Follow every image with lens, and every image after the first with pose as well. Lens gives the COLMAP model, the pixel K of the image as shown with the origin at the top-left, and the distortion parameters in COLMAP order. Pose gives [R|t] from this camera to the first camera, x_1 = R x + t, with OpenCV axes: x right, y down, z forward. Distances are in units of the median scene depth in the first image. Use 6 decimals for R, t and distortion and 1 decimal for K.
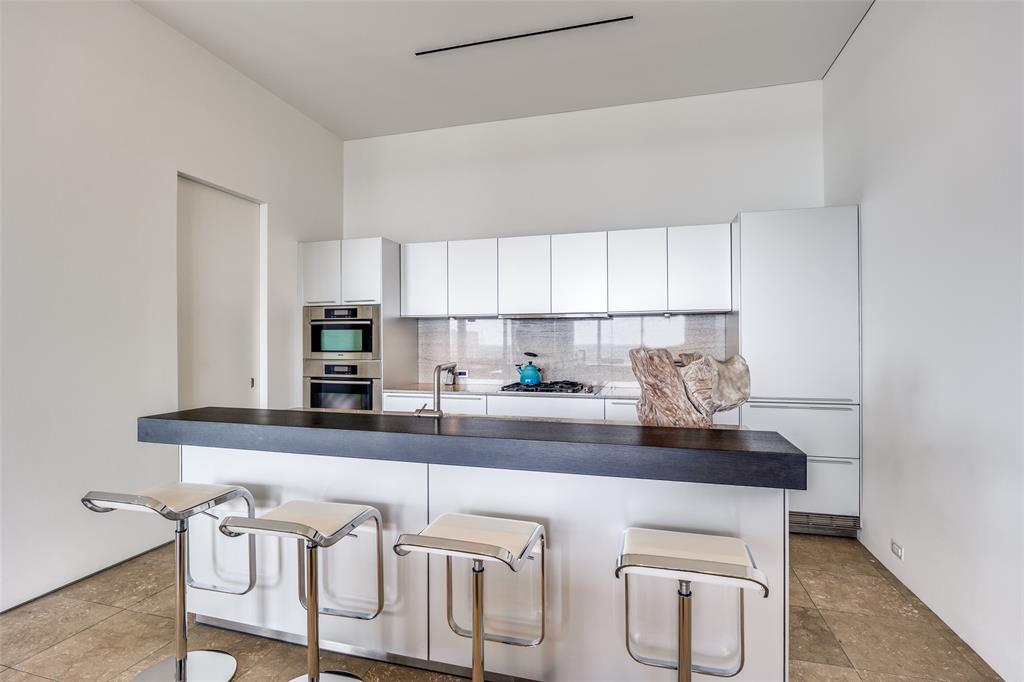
lens RADIAL K [[483.2, 0, 516.2], [0, 483.2, 341.9], [0, 0, 1]] dist [-0.007840, 0.000723]
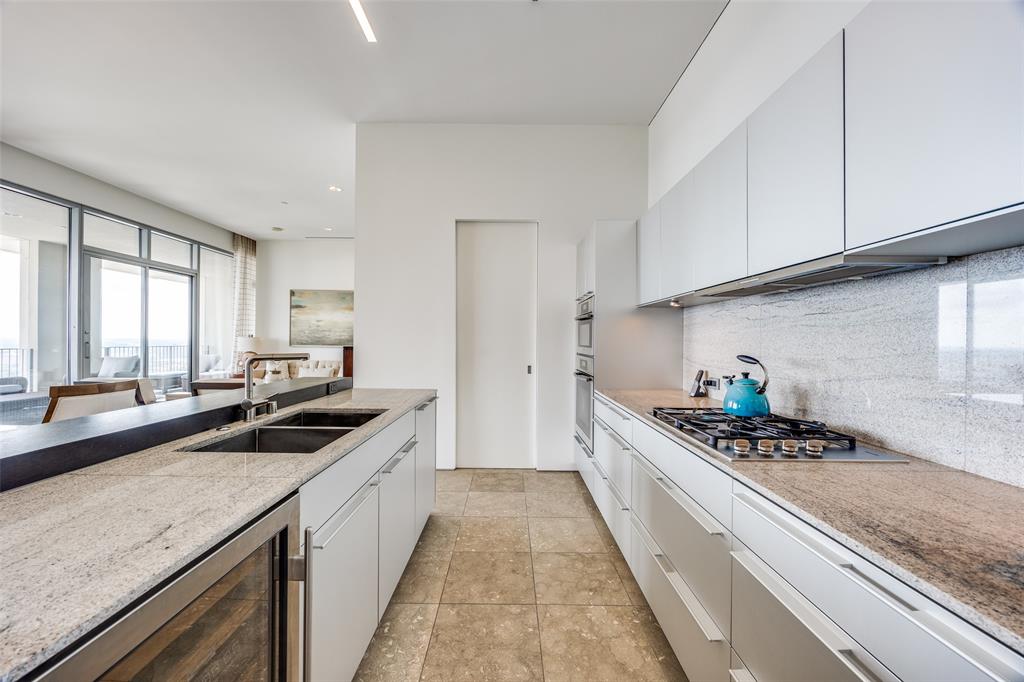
lens RADIAL K [[396.2, 0, 503.7], [0, 396.2, 339.3], [0, 0, 1]] dist [-0.003552, -0.000075]
pose [[0.242677, 0.002221, -0.970105, 0.378337], [-0.015347, 0.999881, -0.001550, 0.009321], [0.969986, 0.015264, 0.242683, 0.626968]]
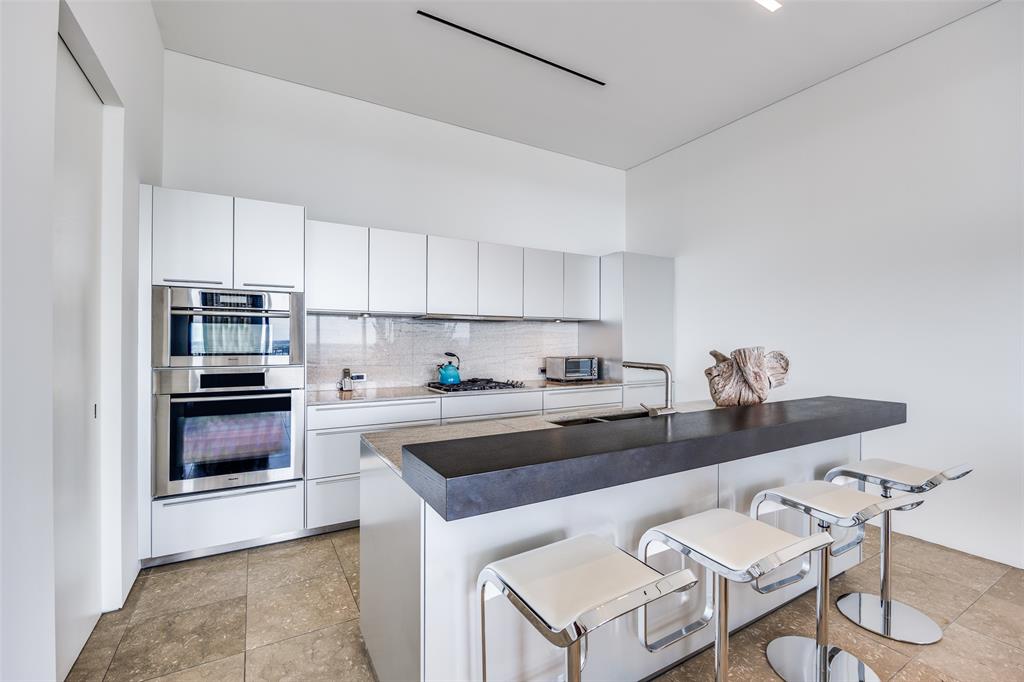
lens RADIAL K [[444.3, 0, 517.4], [0, 444.3, 336.1], [0, 0, 1]] dist [-0.003596, -0.000114]
pose [[0.694905, 0.013192, 0.718981, -0.533765], [-0.006480, 0.999906, -0.012082, -0.001769], [-0.719073, 0.003737, 0.694925, 0.247782]]
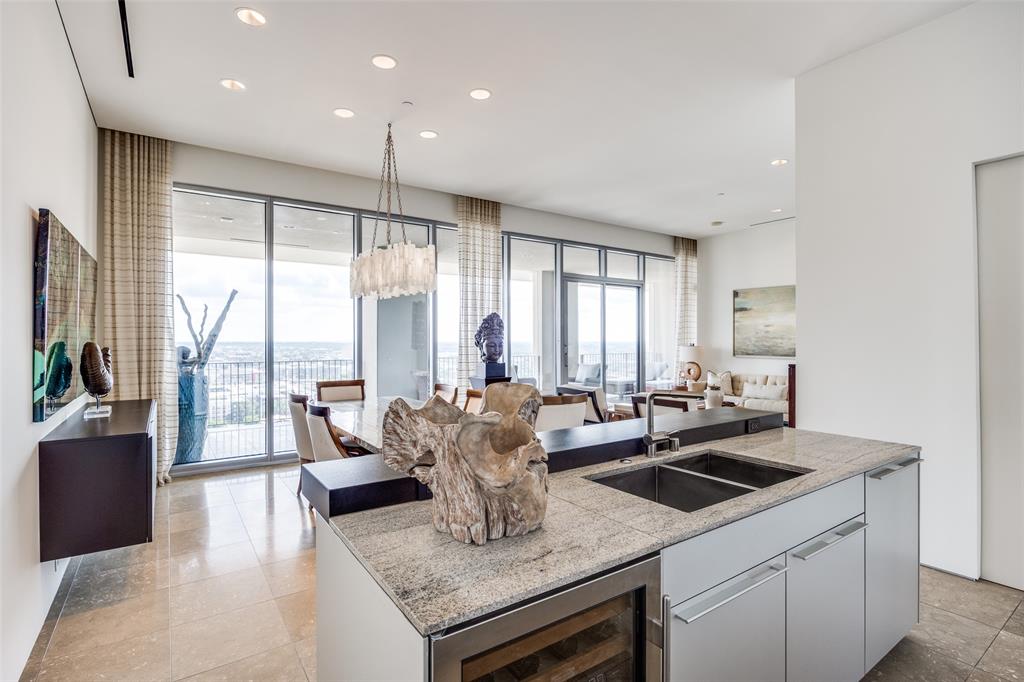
lens RADIAL K [[483.2, 0, 506.9], [0, 483.2, 340.8], [0, 0, 1]] dist [-0.007840, 0.000723]
pose [[-0.650865, 0.002660, -0.759189, 0.387374], [-0.002300, 0.999982, 0.005476, -0.019035], [0.759190, 0.005310, -0.650848, 0.674386]]
